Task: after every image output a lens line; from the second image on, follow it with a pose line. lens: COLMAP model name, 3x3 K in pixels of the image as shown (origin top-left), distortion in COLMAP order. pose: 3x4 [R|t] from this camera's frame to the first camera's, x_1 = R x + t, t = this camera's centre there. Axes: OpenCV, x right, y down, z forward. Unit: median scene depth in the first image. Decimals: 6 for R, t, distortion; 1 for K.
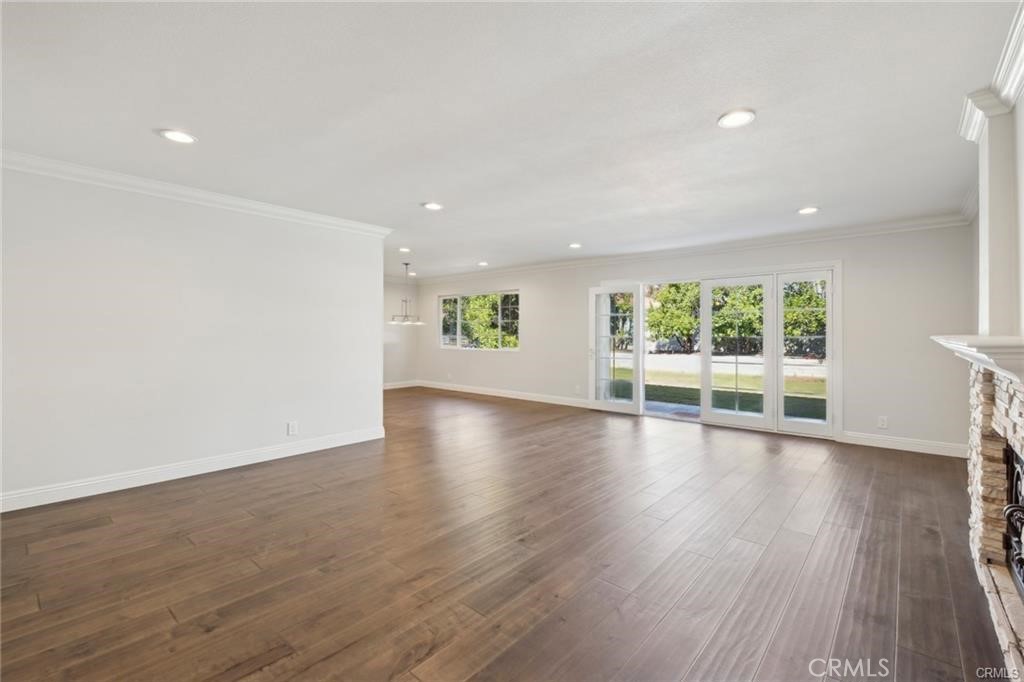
lens RADIAL K [[446.0, 0, 524.0], [0, 446.0, 330.6], [0, 0, 1]] dist [-0.000249, -0.000280]
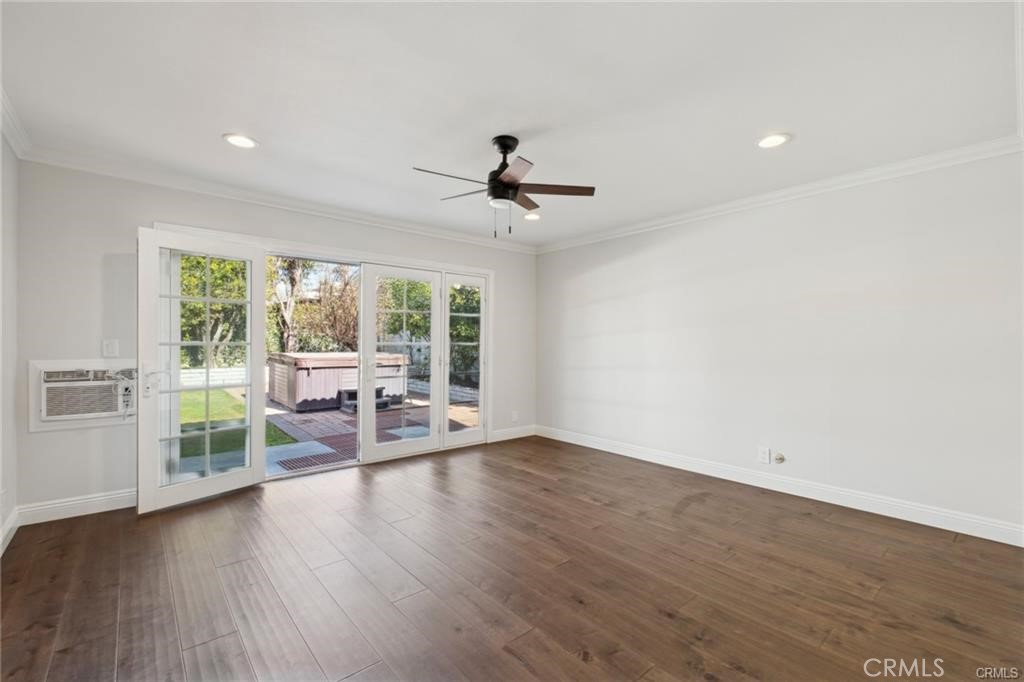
lens RADIAL K [[450.6, 0, 512.0], [0, 450.6, 341.0], [0, 0, 1]] dist [-0.000049, -0.000085]
pose [[0.167142, -0.004799, 0.985921, -0.274123], [-0.011346, 0.999913, 0.006791, 0.000837], [-0.985868, -0.012322, 0.167073, 0.644883]]
